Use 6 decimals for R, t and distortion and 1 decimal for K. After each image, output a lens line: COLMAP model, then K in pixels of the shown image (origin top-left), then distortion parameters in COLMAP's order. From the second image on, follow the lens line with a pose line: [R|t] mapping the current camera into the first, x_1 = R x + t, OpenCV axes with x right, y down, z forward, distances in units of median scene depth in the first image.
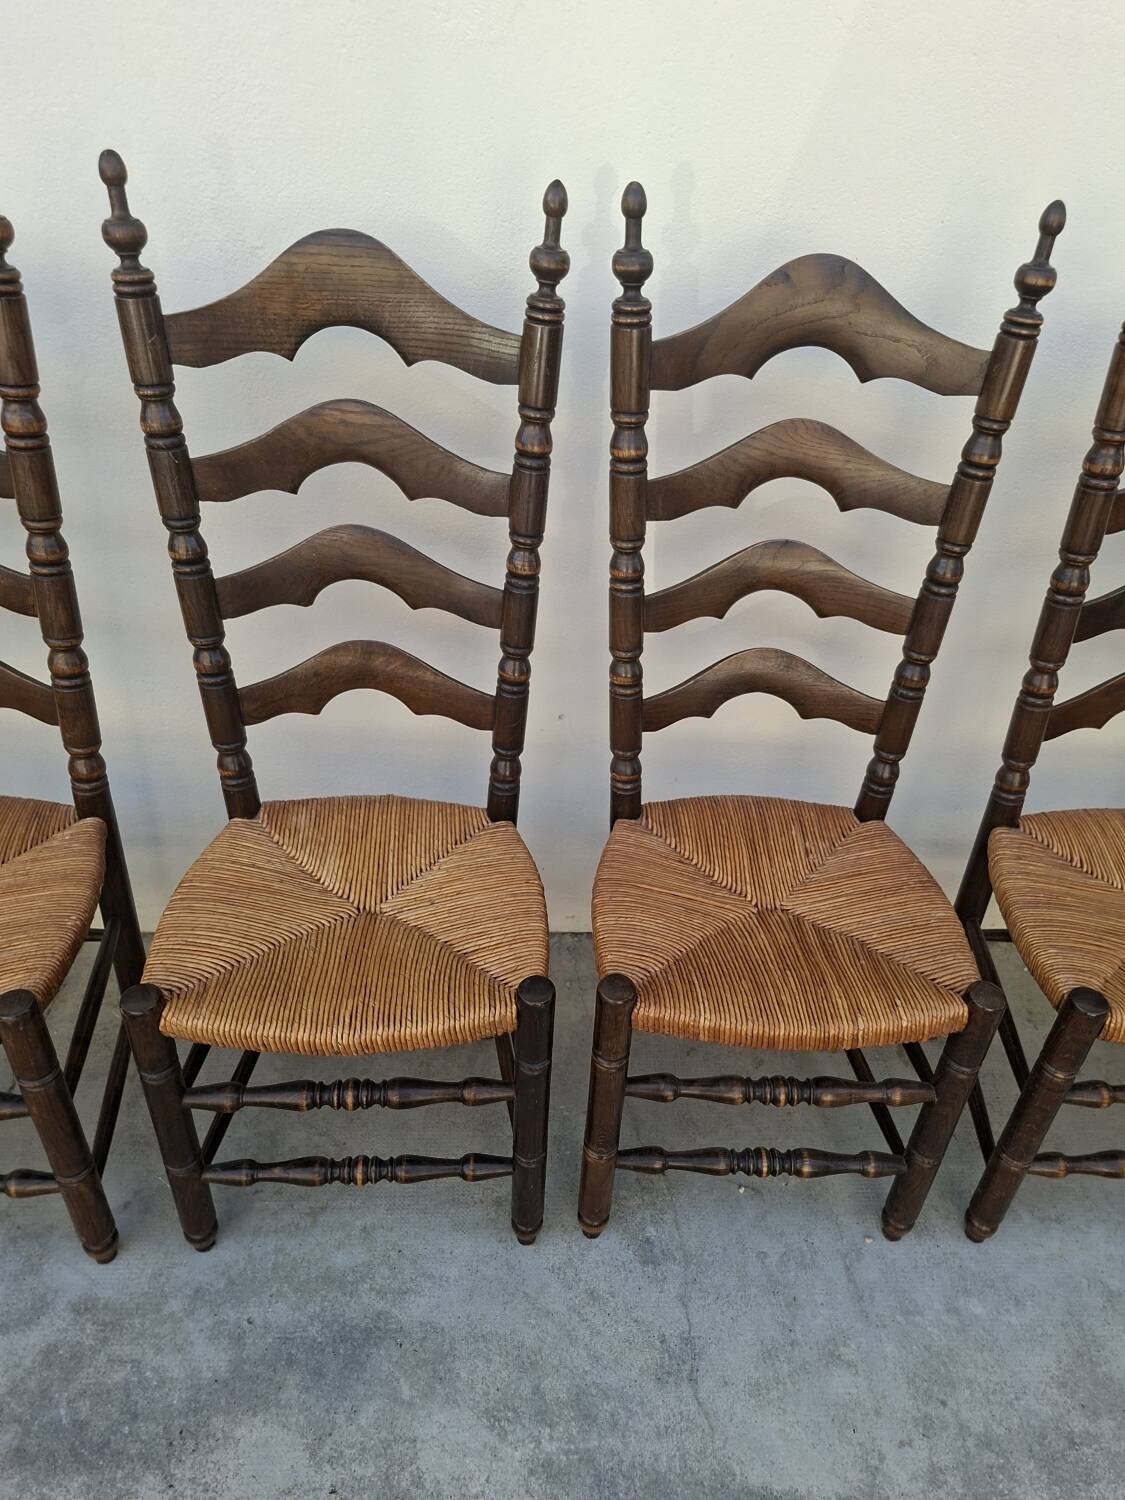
lens RADIAL K [[1036.8, 0, 570.4], [0, 1036.8, 757.3], [0, 0, 1]] dist [0.052738, -0.050826]
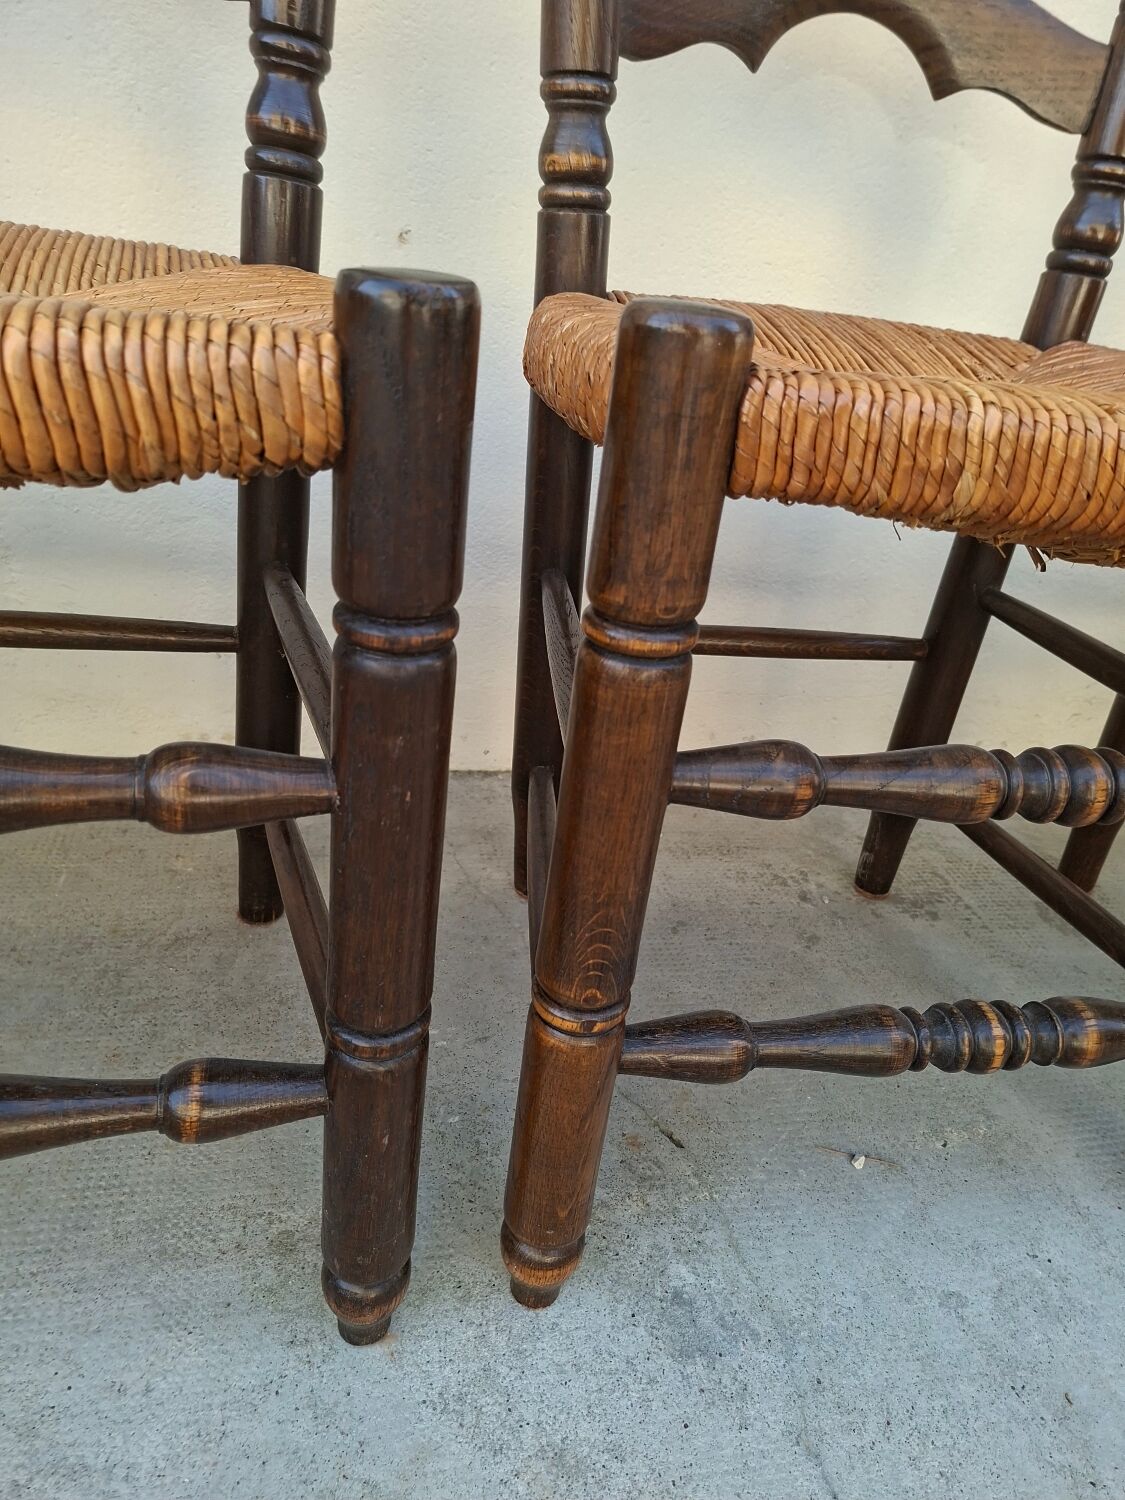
lens RADIAL K [[1036.8, 0, 553.1], [0, 1036.8, 778.3], [0, 0, 1]] dist [0.052738, -0.050826]
pose [[0.983140, -0.022852, 0.181420, -0.040057], [0.044223, 0.992422, -0.114646, 0.319341], [-0.177425, 0.120736, 0.976700, 0.615671]]
